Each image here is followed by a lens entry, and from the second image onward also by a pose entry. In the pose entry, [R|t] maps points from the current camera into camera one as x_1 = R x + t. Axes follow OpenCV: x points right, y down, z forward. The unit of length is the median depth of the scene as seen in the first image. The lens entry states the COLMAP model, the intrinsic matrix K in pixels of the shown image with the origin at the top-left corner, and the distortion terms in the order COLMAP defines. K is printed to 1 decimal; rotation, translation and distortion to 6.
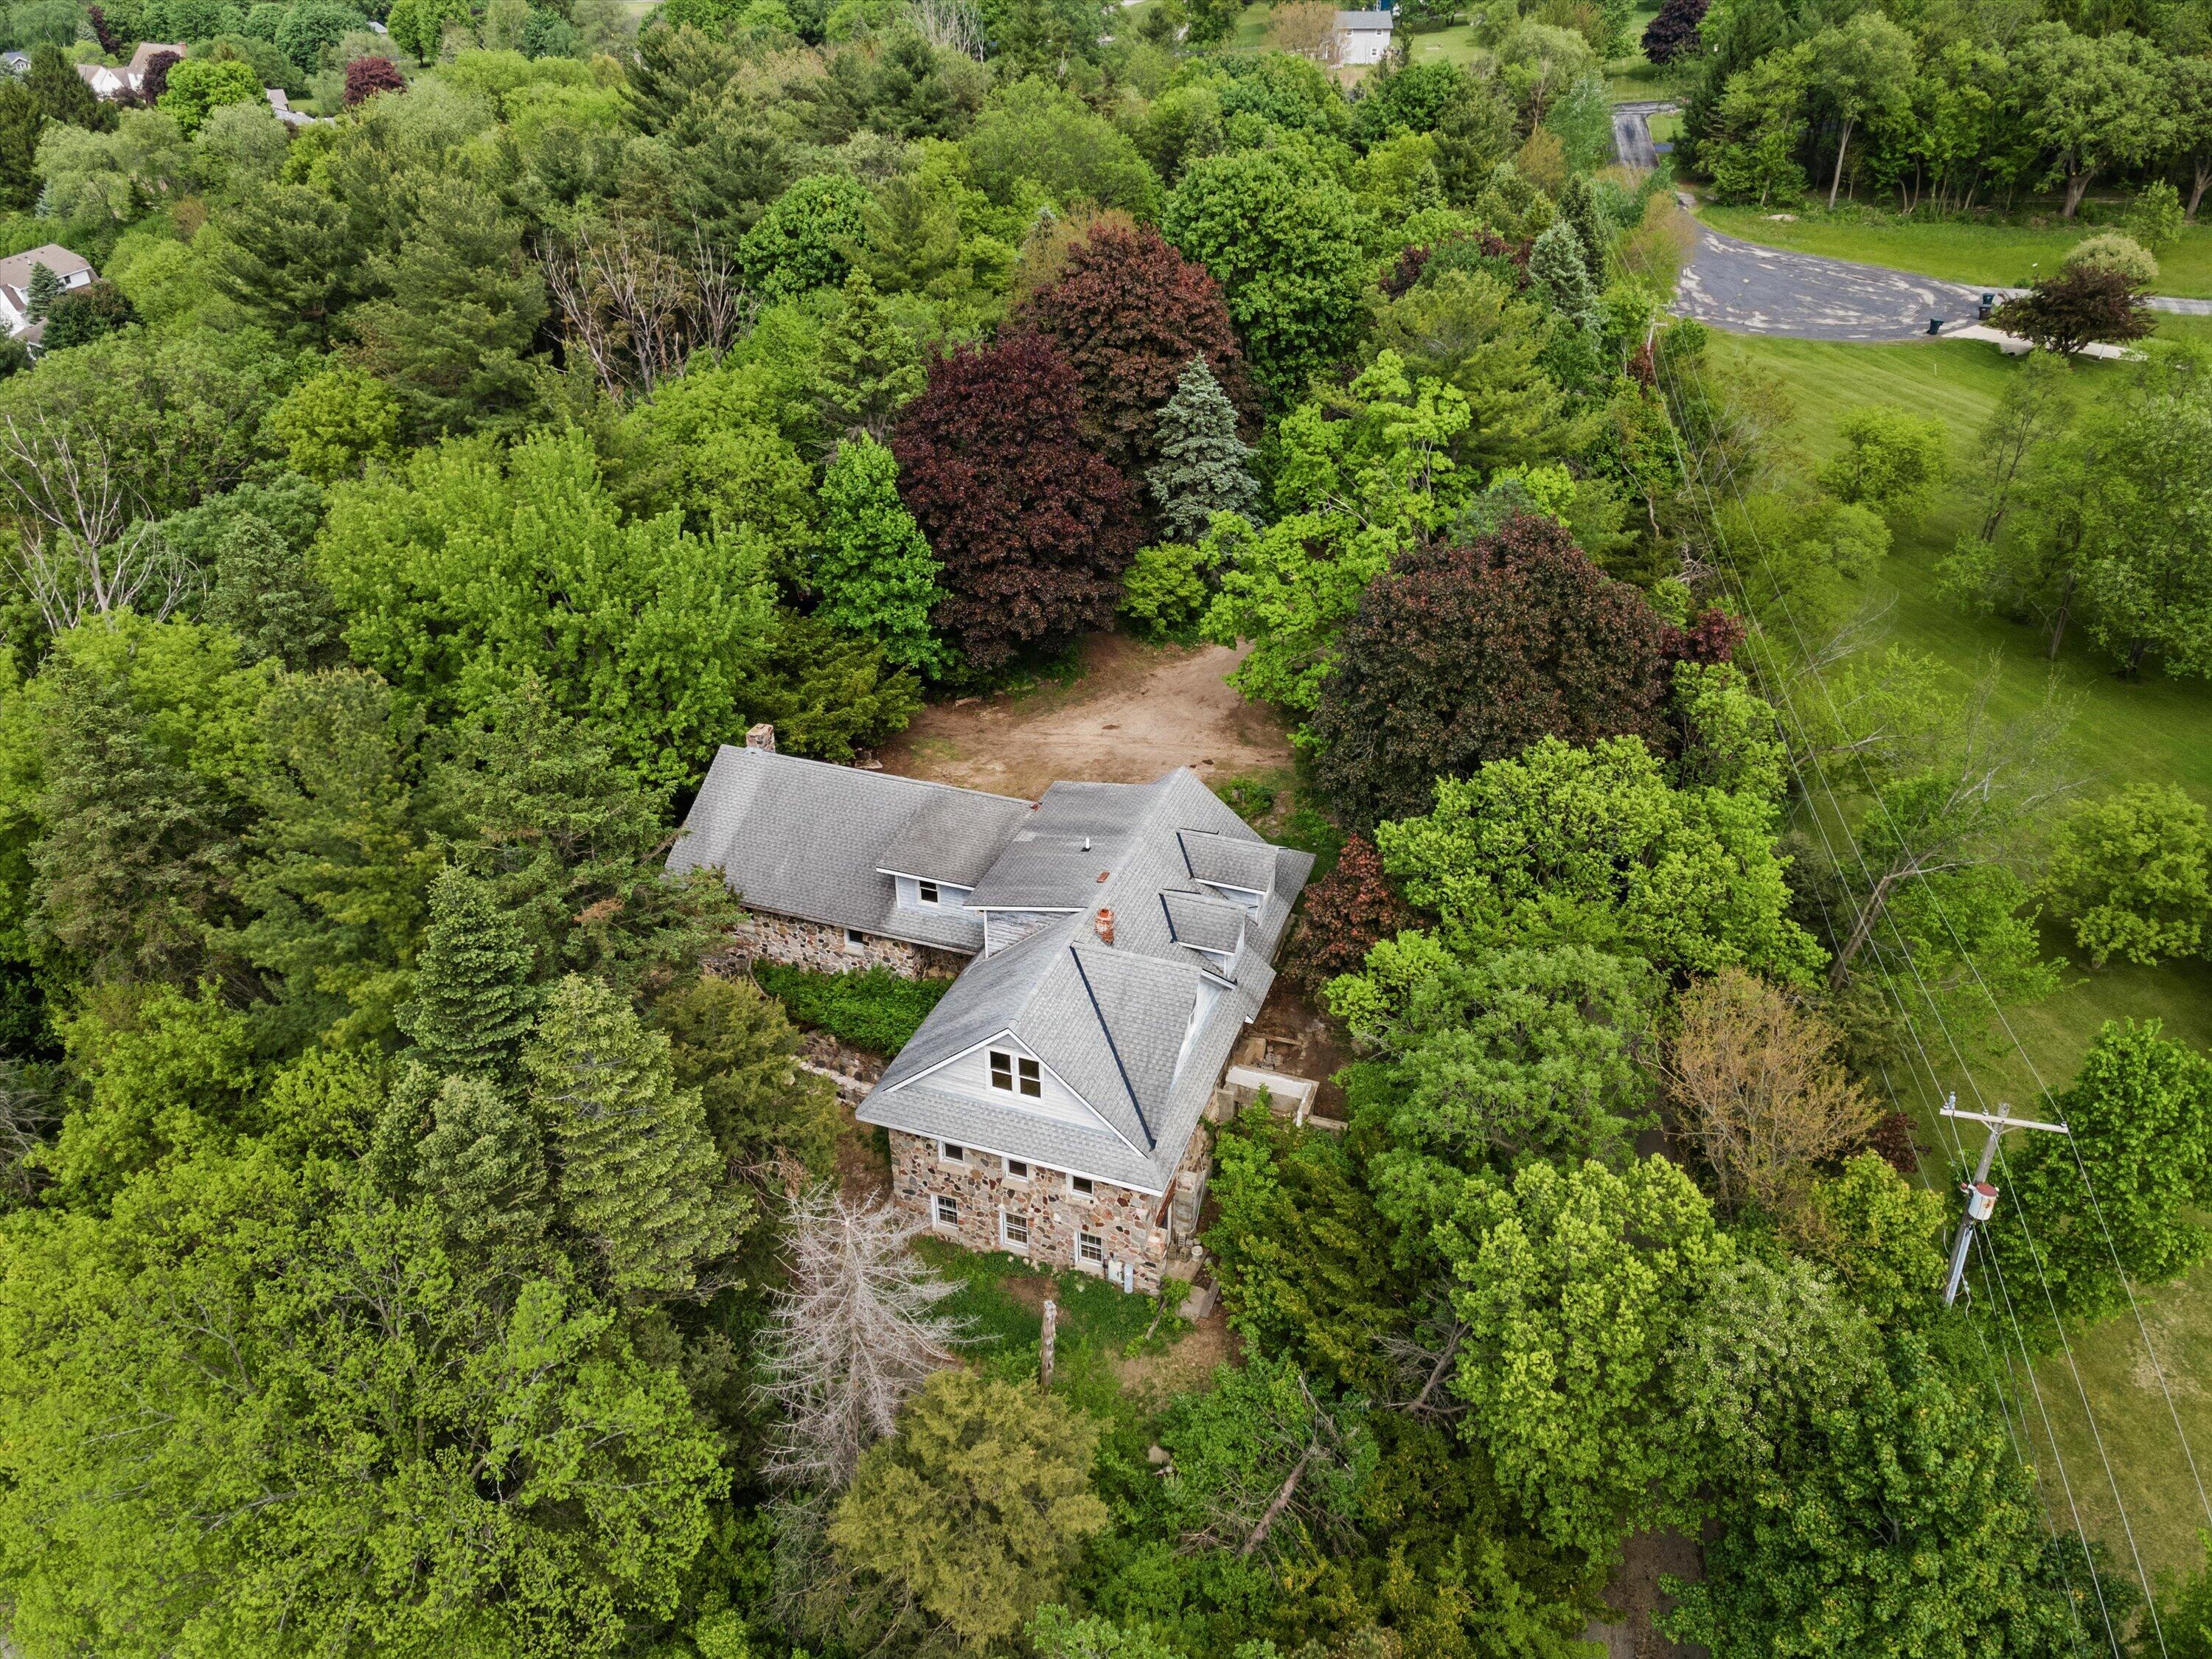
lens RADIAL K [[1630.5, 0, 1106.0], [0, 1630.5, 829.5], [0, 0, 1]] dist [0.053289, 0.000388]
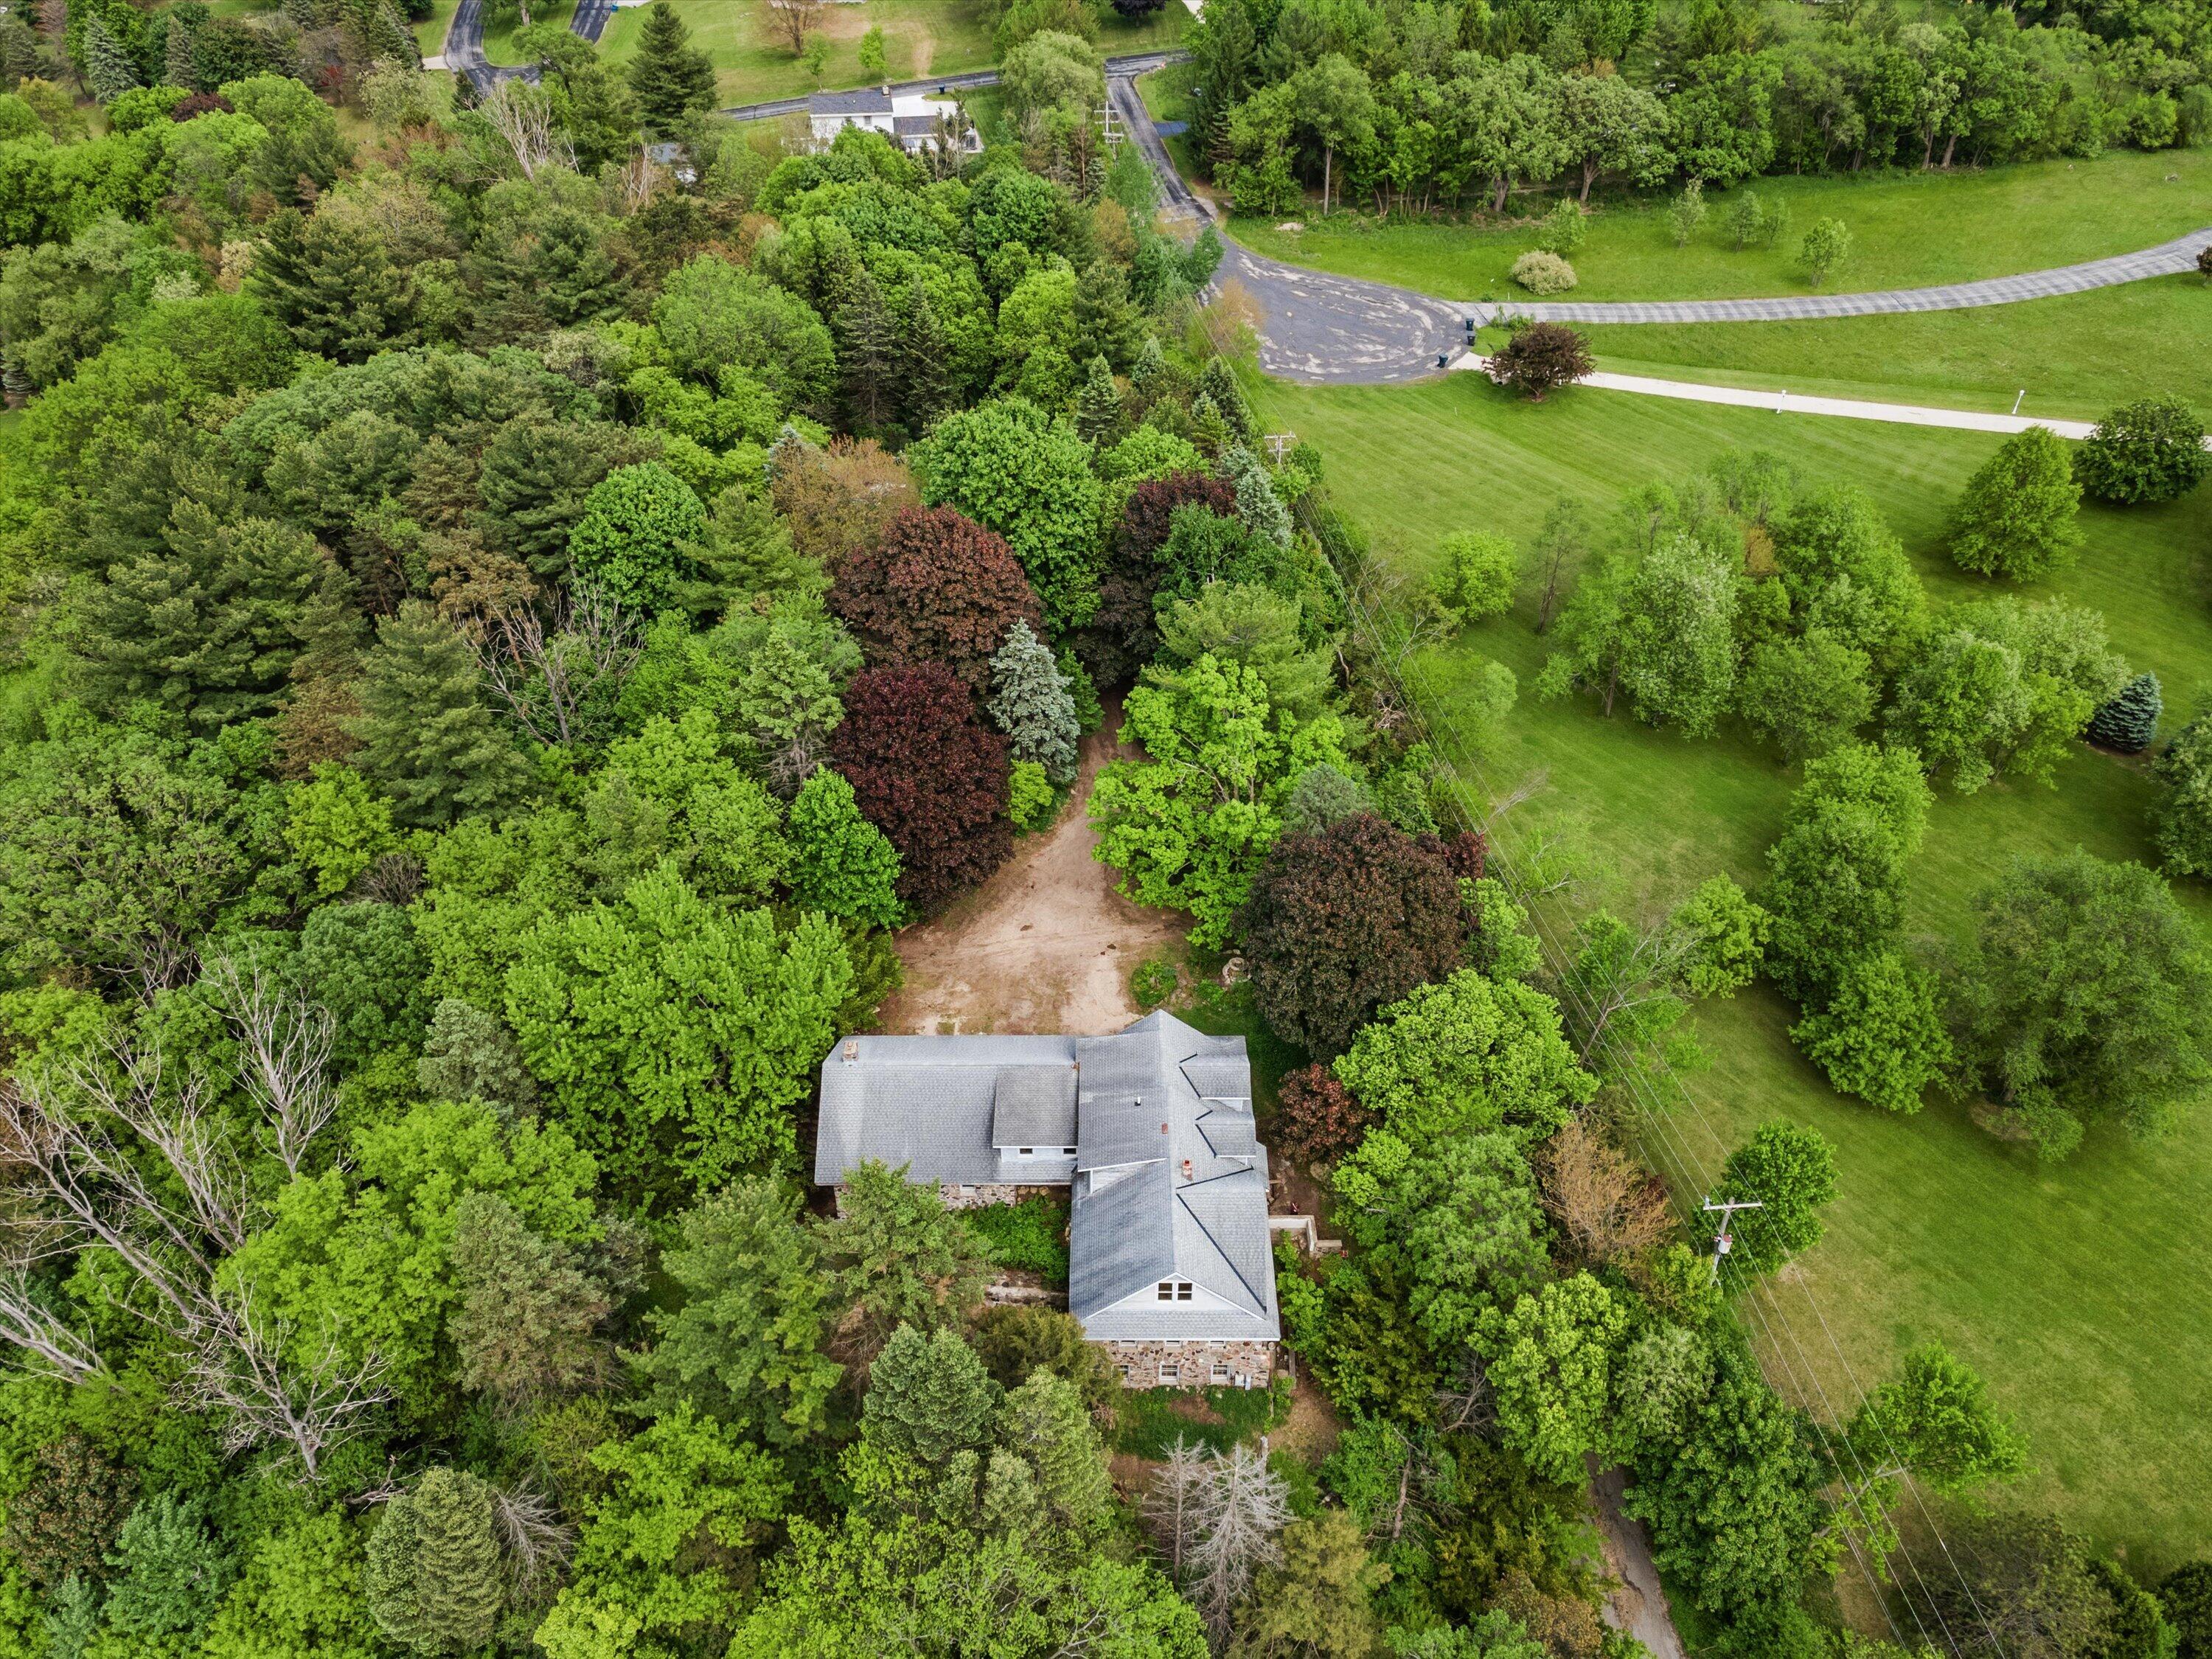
lens RADIAL K [[1648.9, 0, 1103.0], [0, 1648.9, 829.3], [0, 0, 1]] dist [0.012792, 0.068237]
pose [[0.939000, -0.212219, 0.270634, -0.357195], [0.175738, 0.972499, 0.152845, -0.421786], [-0.295628, -0.095961, 0.950471, -0.353800]]
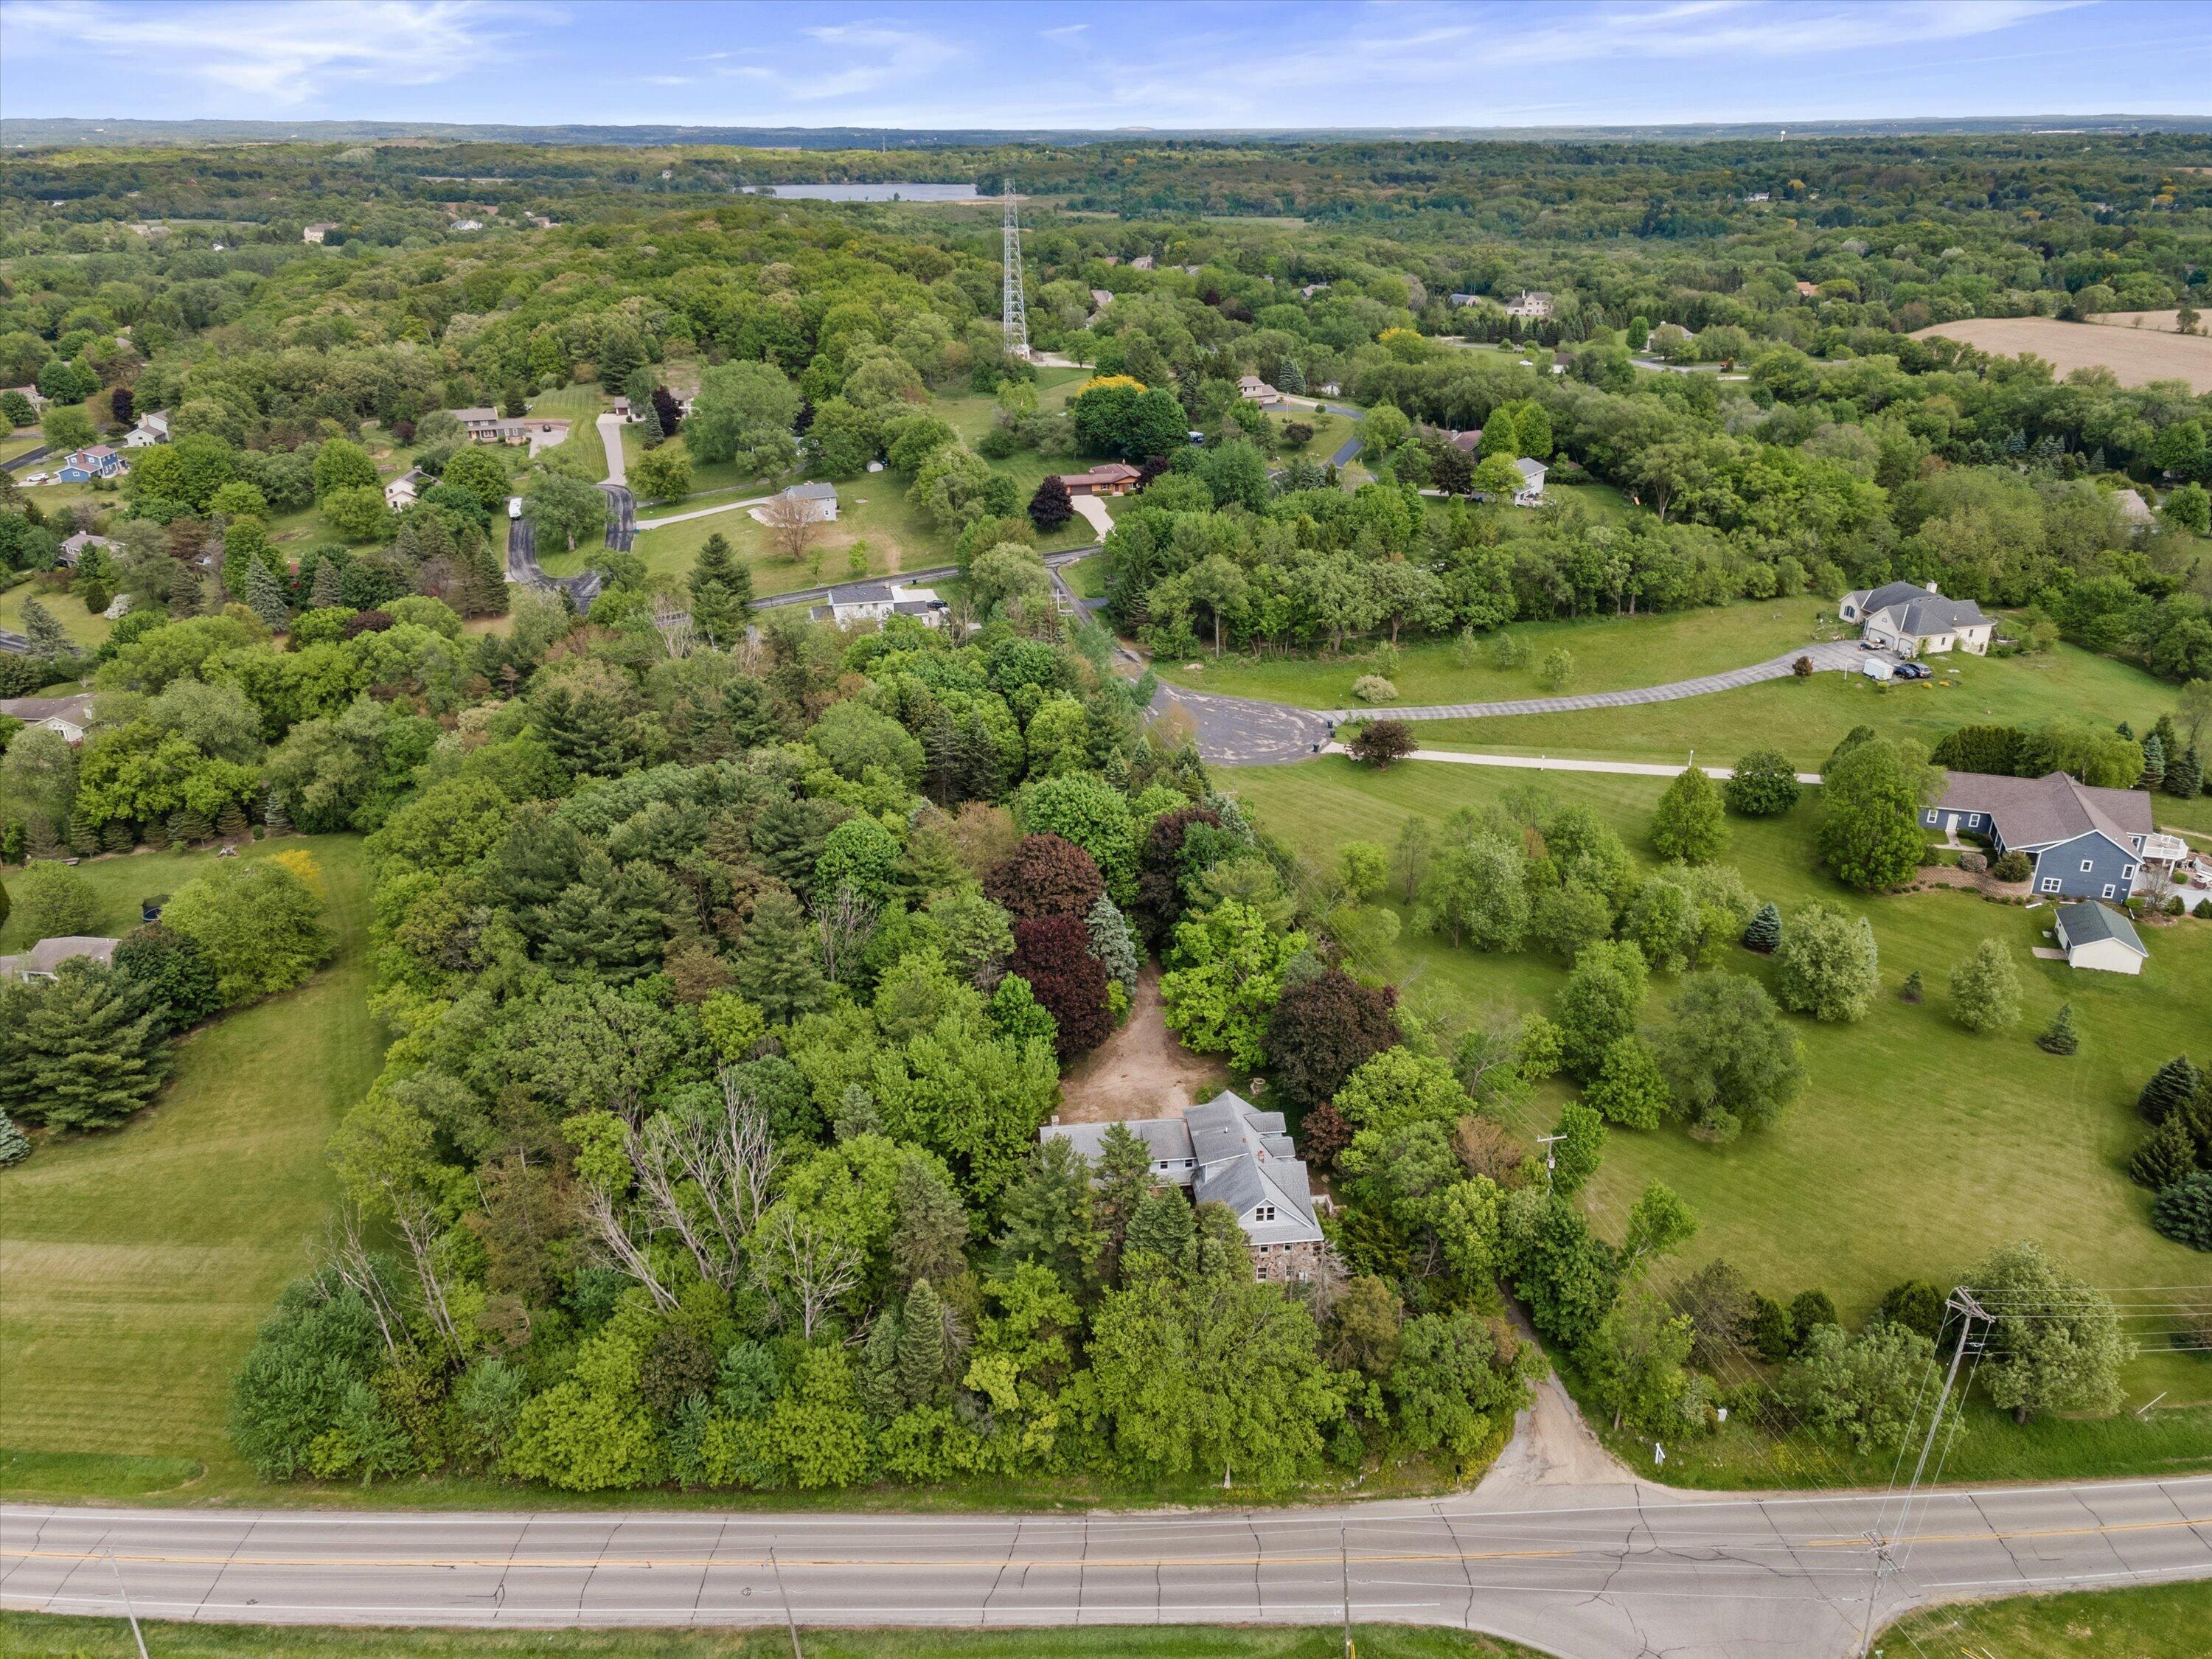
lens RADIAL K [[1683.6, 0, 1093.5], [0, 1683.6, 821.3], [0, 0, 1]] dist [0.085713, -0.241231]
pose [[0.896925, -0.181035, 0.403425, -1.098631], [0.233130, 0.968850, -0.083546, -0.268153], [-0.375734, 0.168985, 0.911191, -1.347882]]
